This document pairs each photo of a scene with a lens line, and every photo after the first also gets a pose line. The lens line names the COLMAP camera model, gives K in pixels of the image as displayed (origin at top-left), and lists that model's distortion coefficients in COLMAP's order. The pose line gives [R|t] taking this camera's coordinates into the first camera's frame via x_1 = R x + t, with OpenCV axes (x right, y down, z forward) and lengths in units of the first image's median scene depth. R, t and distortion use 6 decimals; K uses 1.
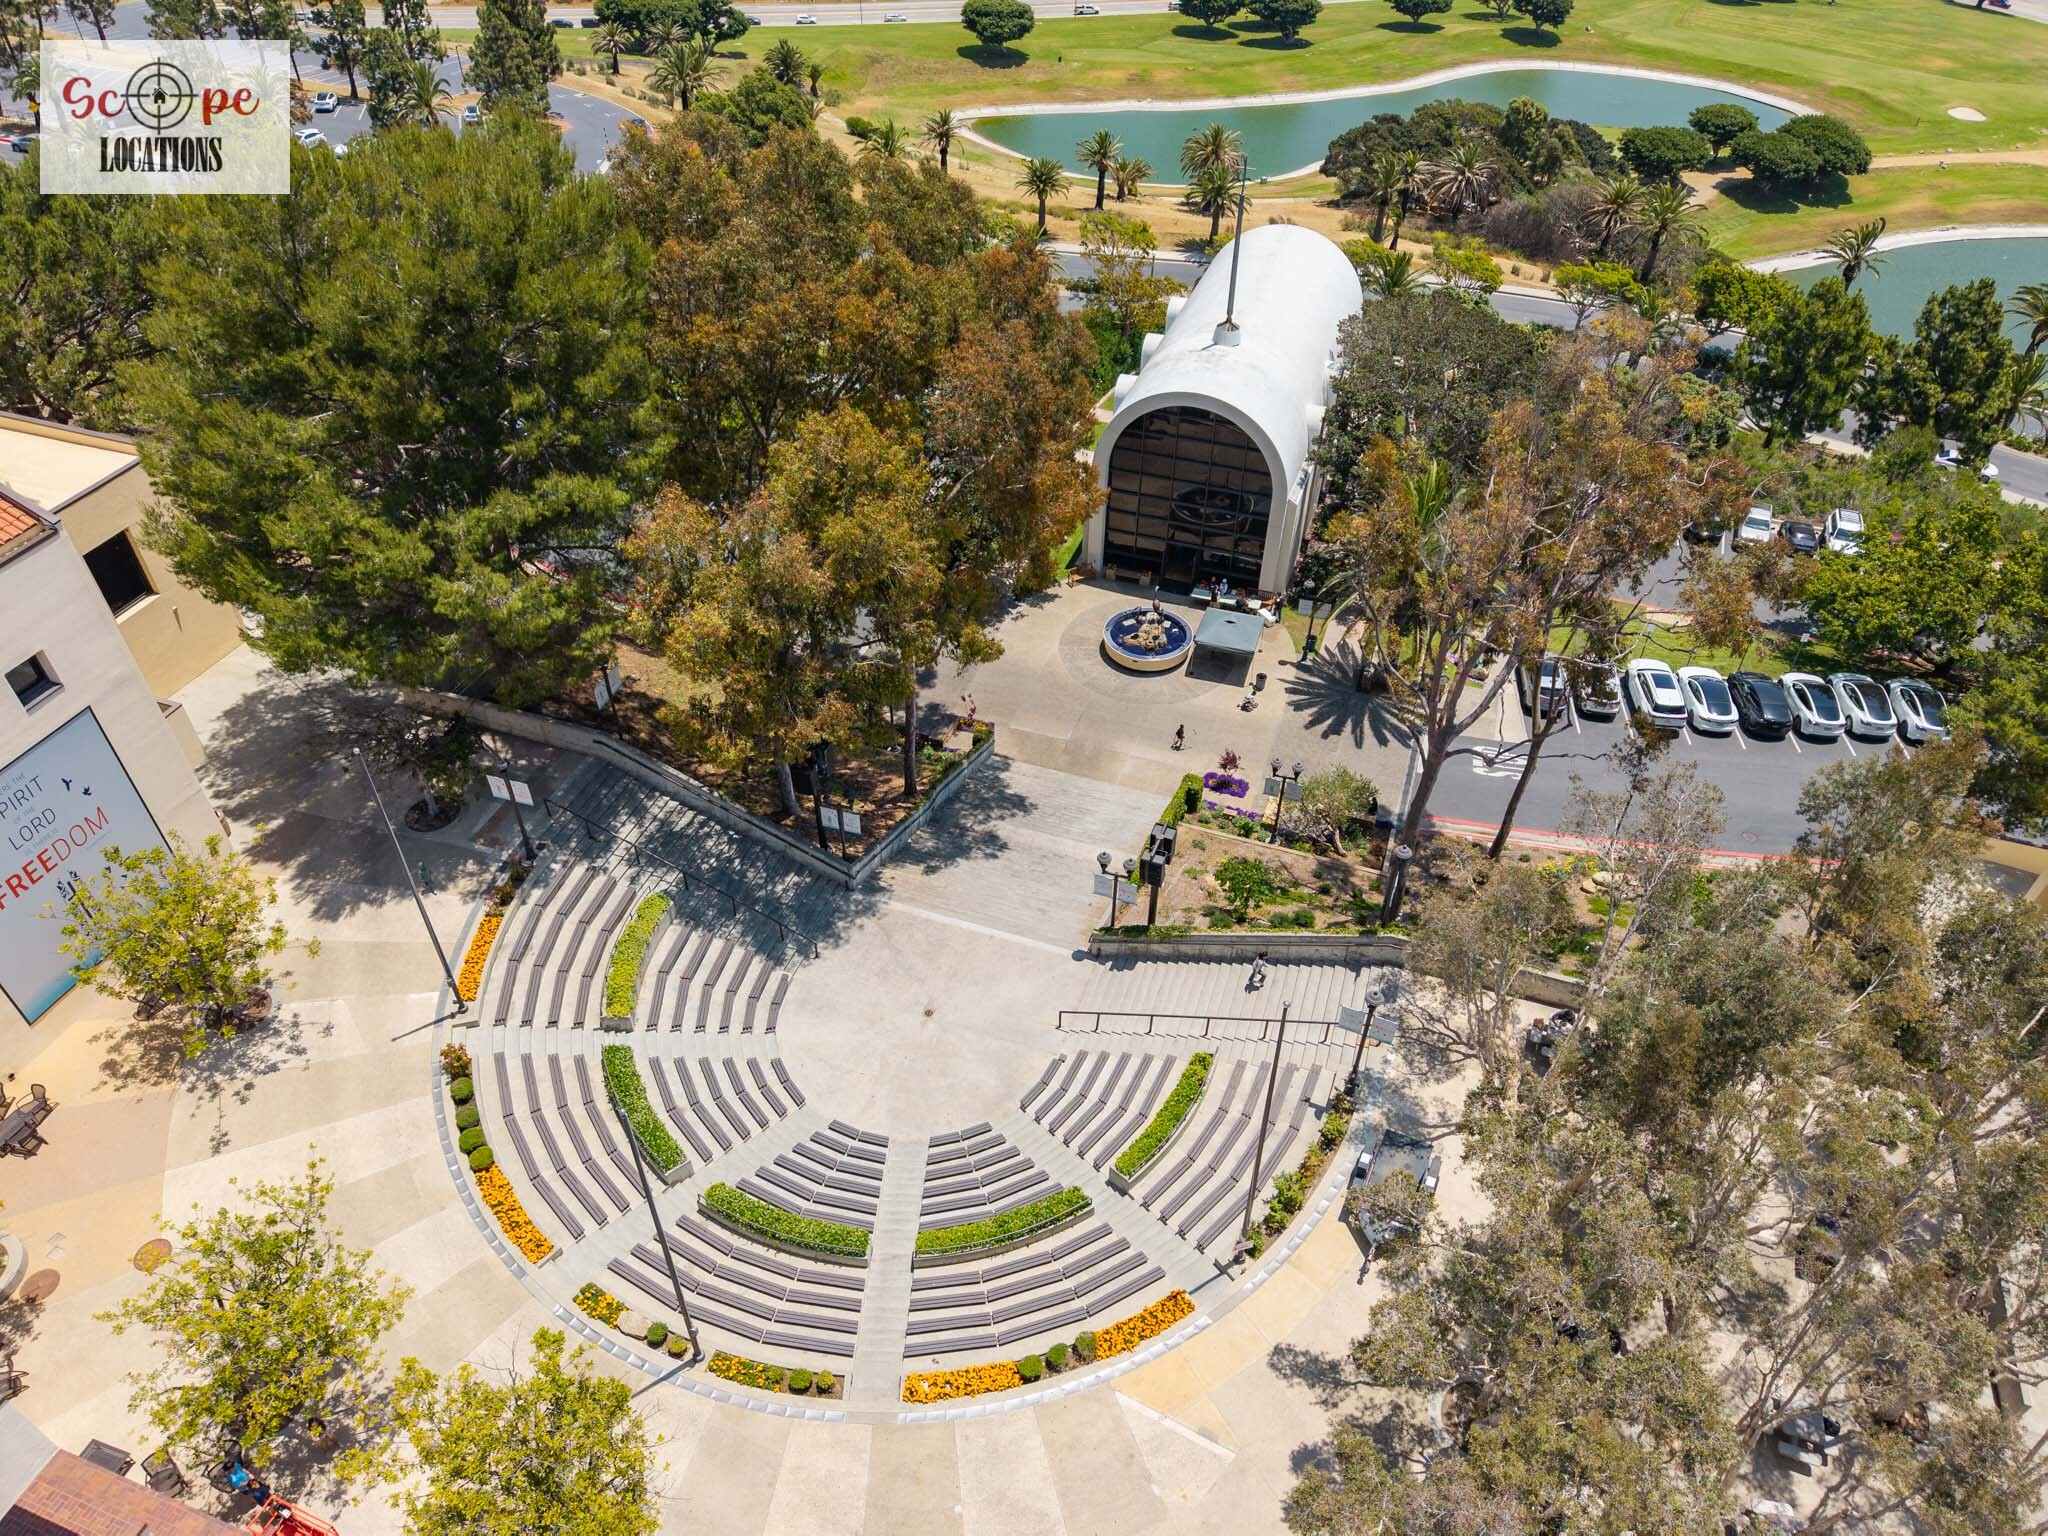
lens RADIAL K [[1344.7, 0, 1034.0], [0, 1344.7, 764.8], [0, 0, 1]] dist [0.016549, -0.013374]
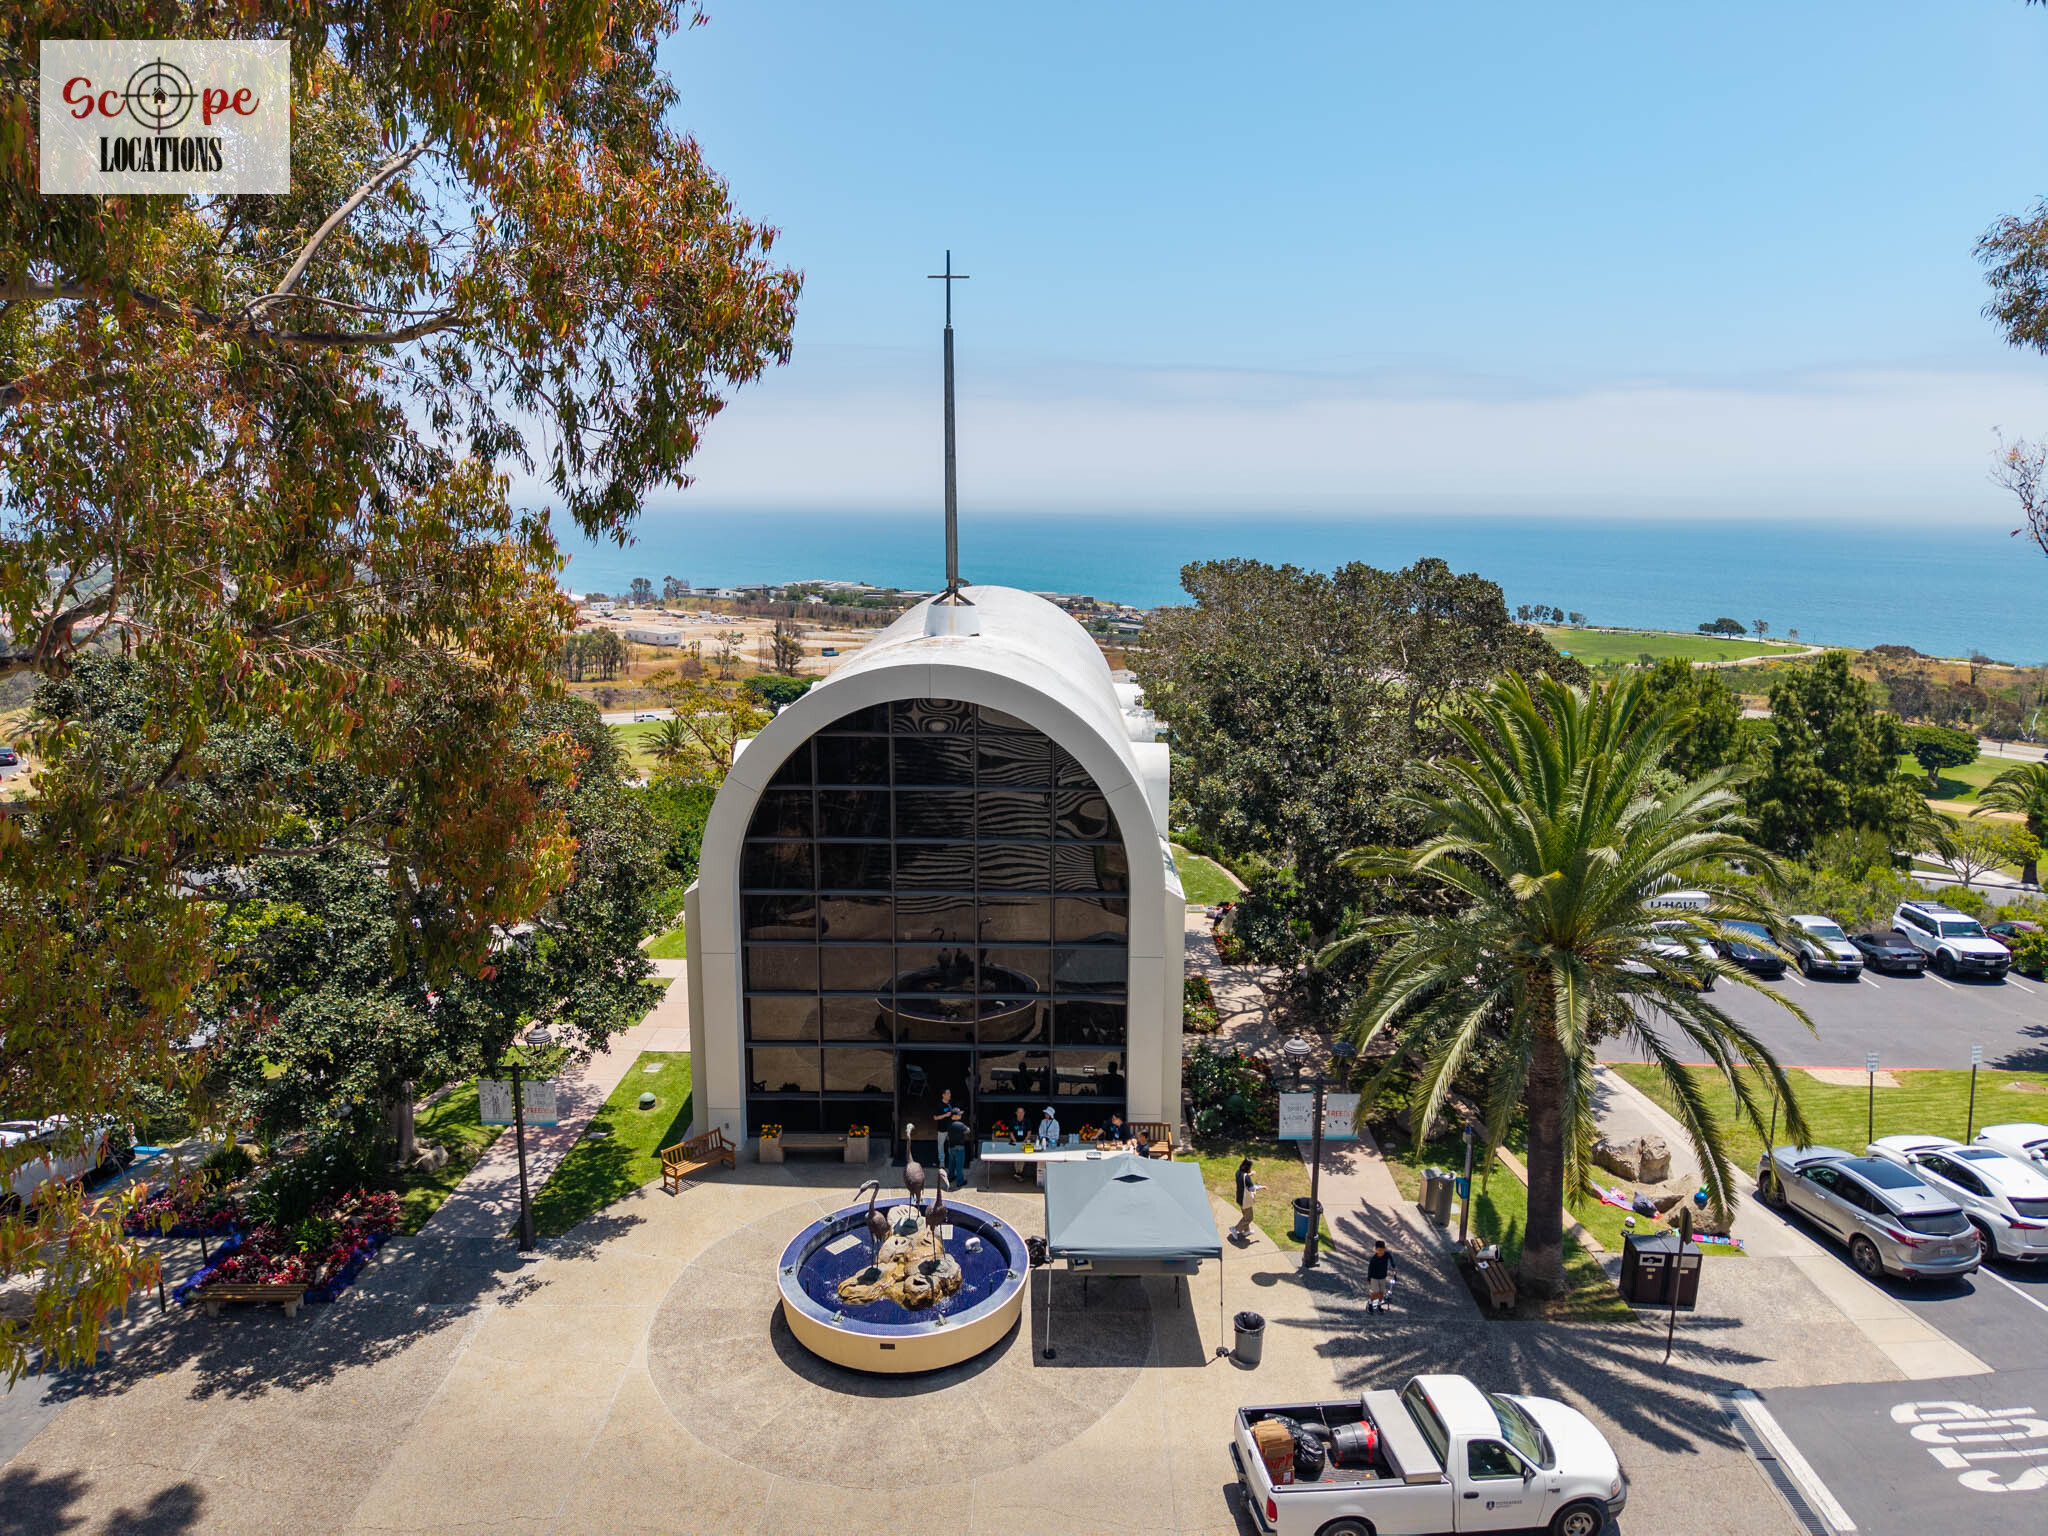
lens RADIAL K [[1344.7, 0, 1027.0], [0, 1344.7, 768.9], [0, 0, 1]] dist [0.016549, -0.013374]
pose [[0.950995, -0.067034, 0.301854, 0.022000], [0.210124, 0.856279, -0.471841, -0.045097], [-0.226842, 0.512145, 0.828402, 0.827815]]
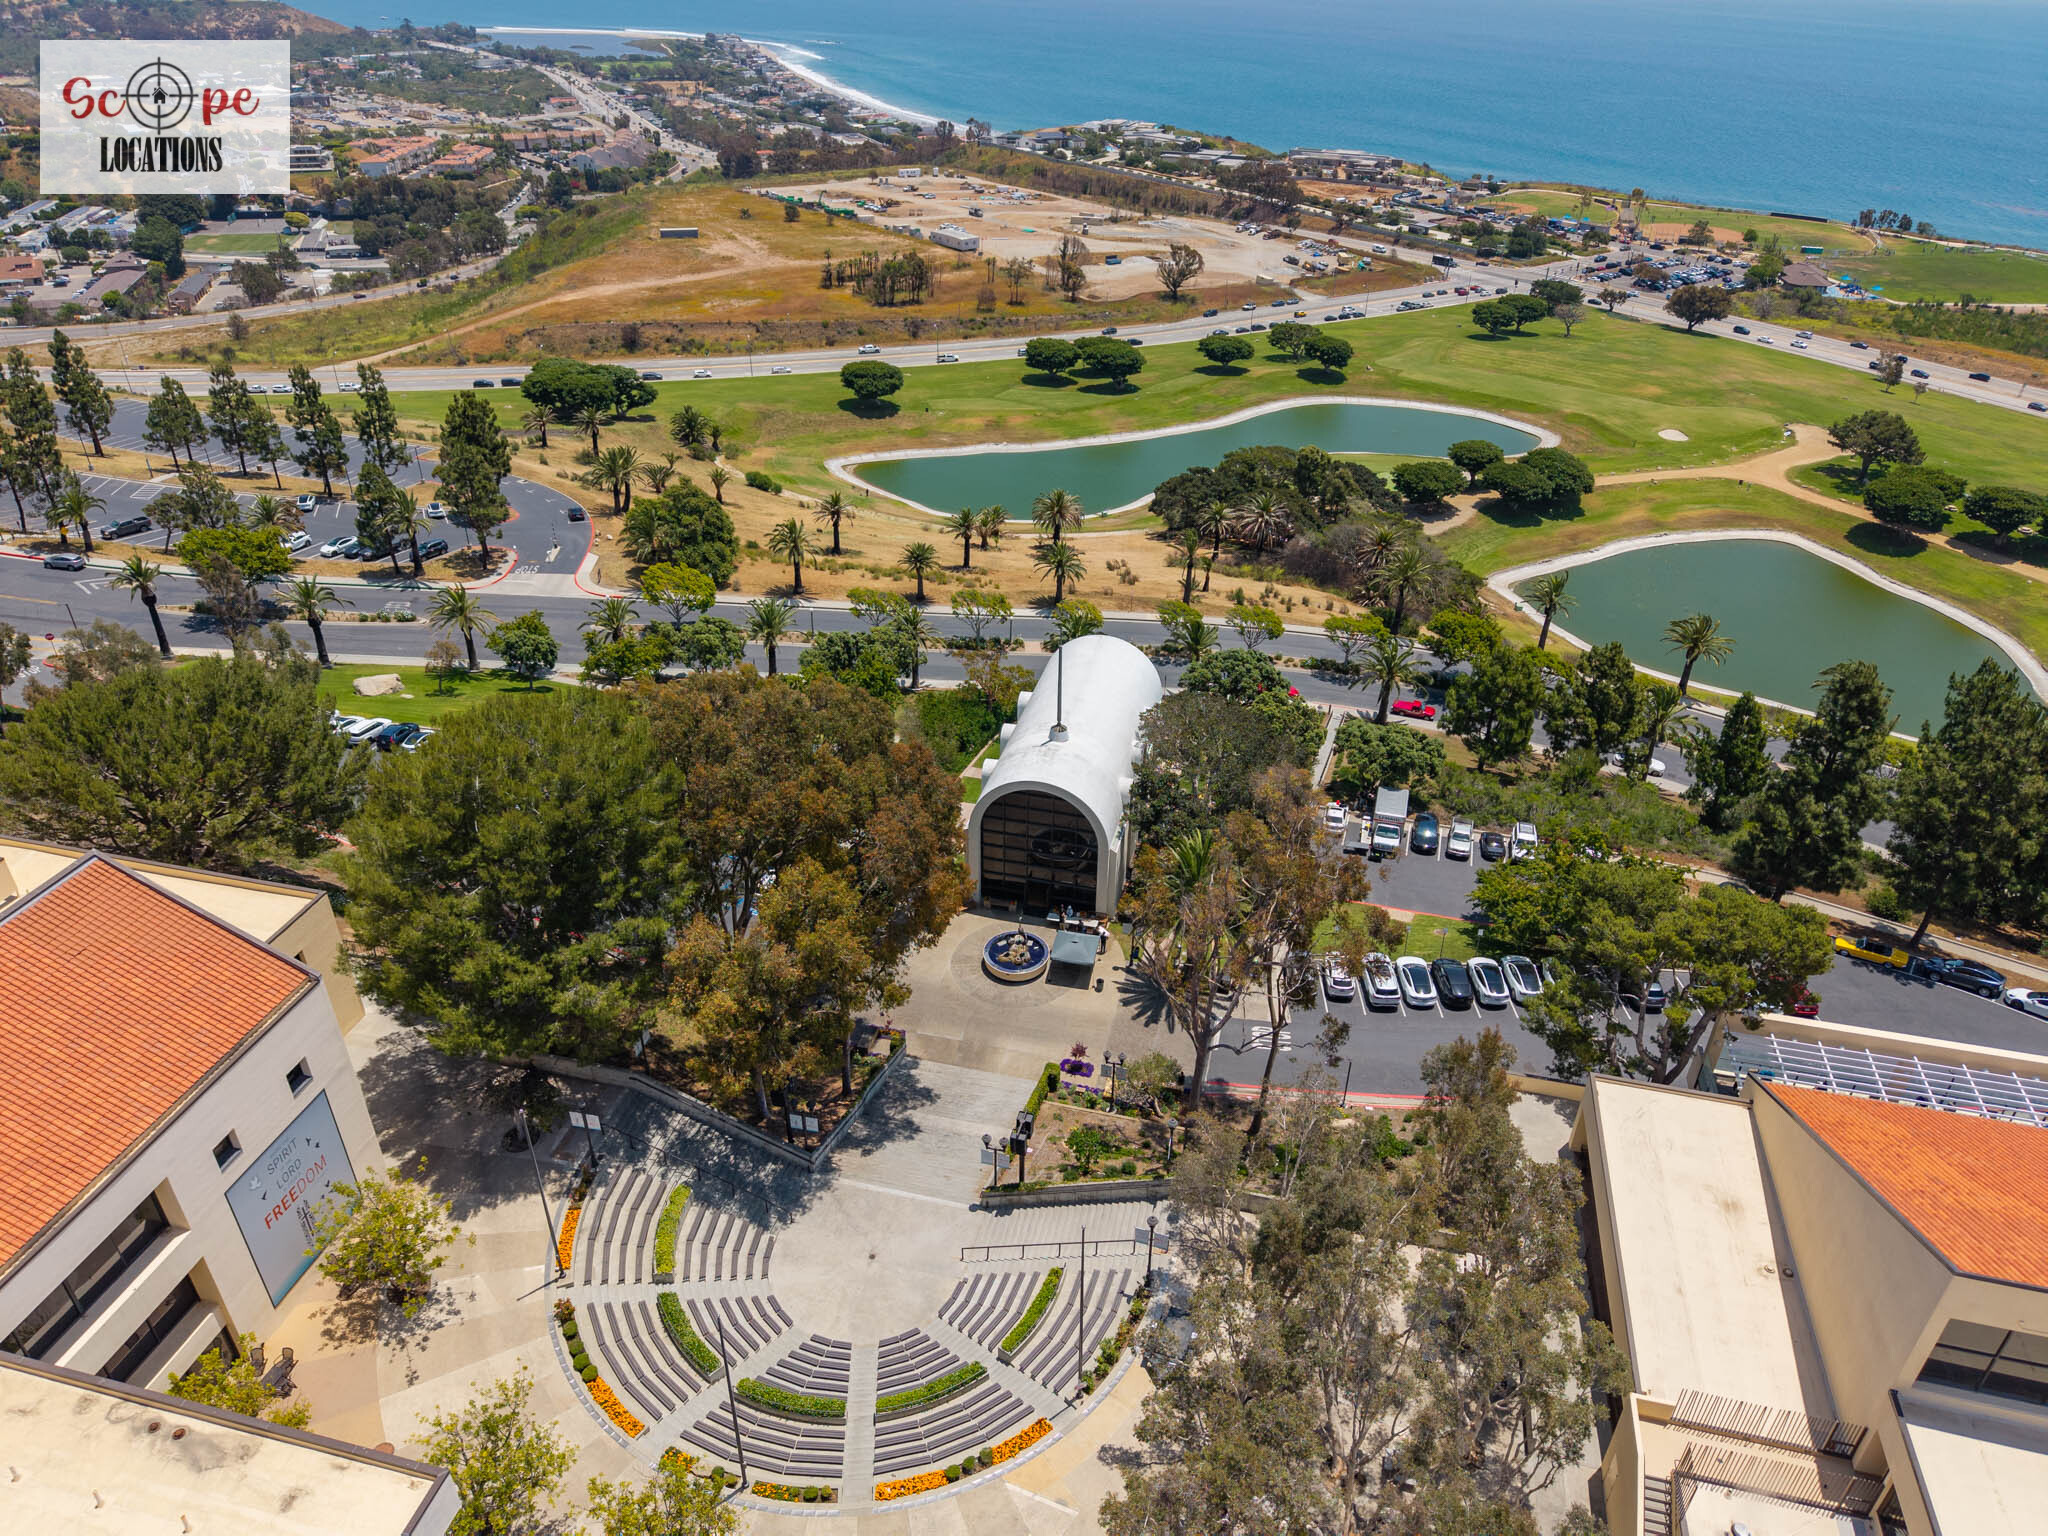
lens RADIAL K [[1344.7, 0, 1032.1], [0, 1344.7, 776.9], [0, 0, 1]] dist [0.016549, -0.013374]
pose [[0.995537, -0.049128, 0.080579, 0.001797], [0.061742, 0.984794, -0.162387, -0.069878], [-0.071375, 0.166637, 0.983432, -0.476663]]
